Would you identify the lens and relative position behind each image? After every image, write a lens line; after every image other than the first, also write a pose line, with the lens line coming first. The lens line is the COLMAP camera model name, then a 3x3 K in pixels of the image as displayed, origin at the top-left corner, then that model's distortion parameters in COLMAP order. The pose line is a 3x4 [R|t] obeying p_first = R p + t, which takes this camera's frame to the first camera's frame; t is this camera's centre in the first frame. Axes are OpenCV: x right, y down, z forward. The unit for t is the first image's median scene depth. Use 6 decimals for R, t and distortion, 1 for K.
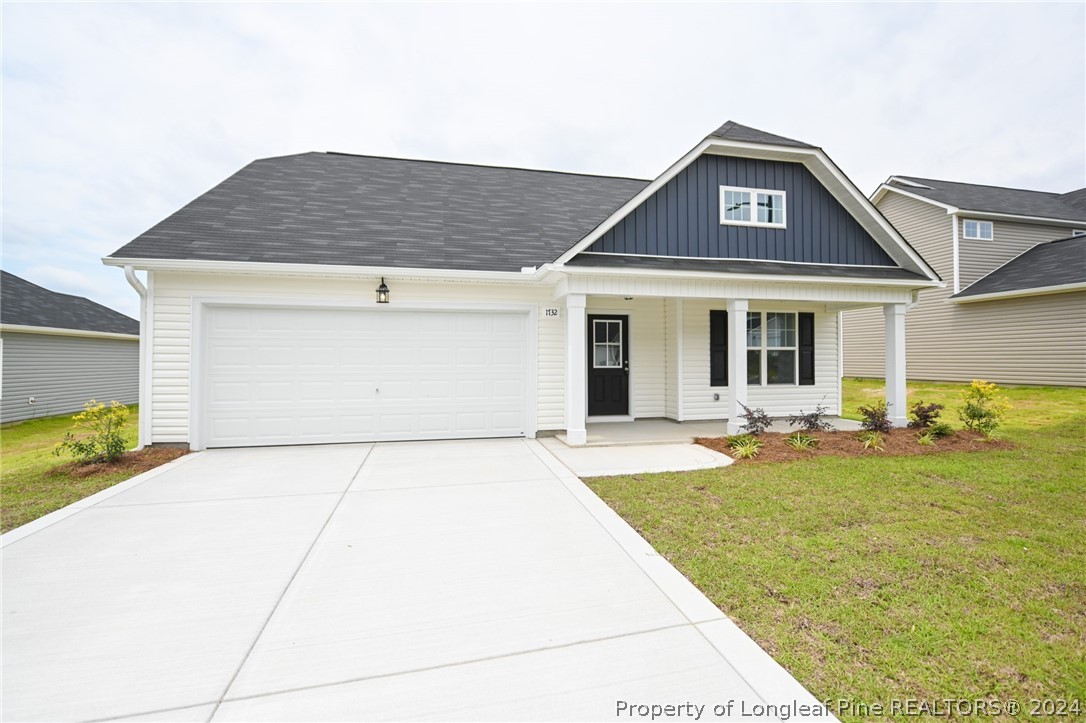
lens RADIAL K [[488.1, 0, 544.8], [0, 488.1, 357.3], [0, 0, 1]] dist [-0.019287, -0.000038]
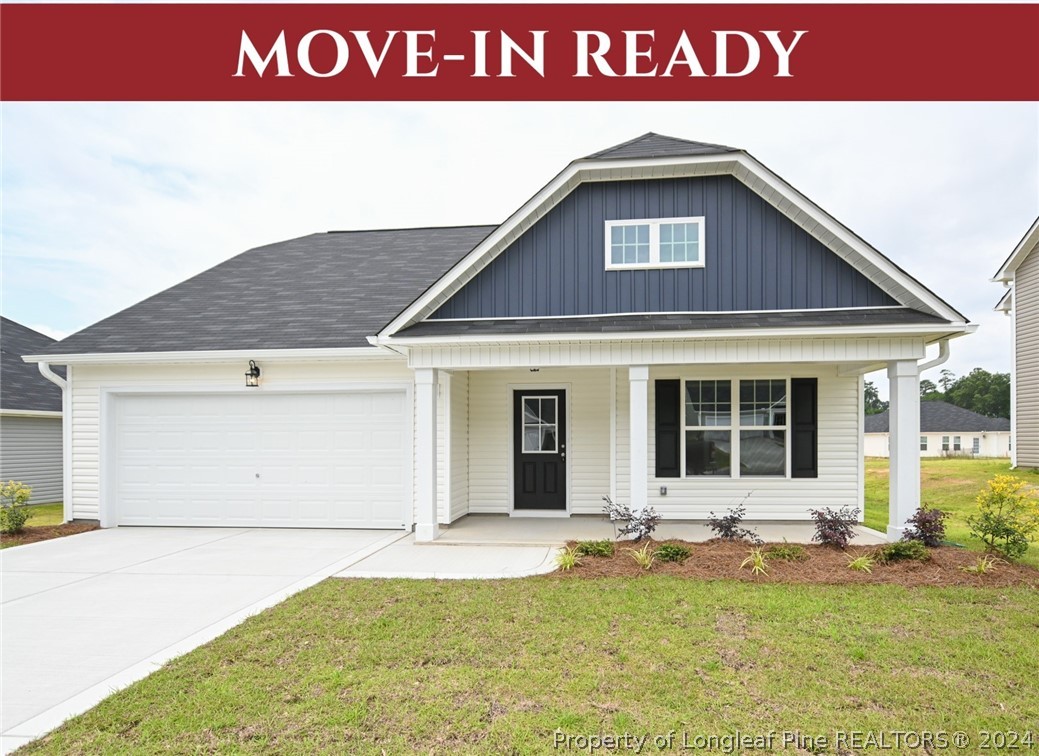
lens RADIAL K [[550.5, 0, 499.5], [0, 550.5, 451.2], [0, 0, 1]] dist [-0.021197, -0.000016]
pose [[0.949534, 0.002742, -0.313653, 0.456240], [0.003838, 0.999785, 0.020359, -0.001596], [0.313641, -0.020536, 0.949320, 0.098049]]
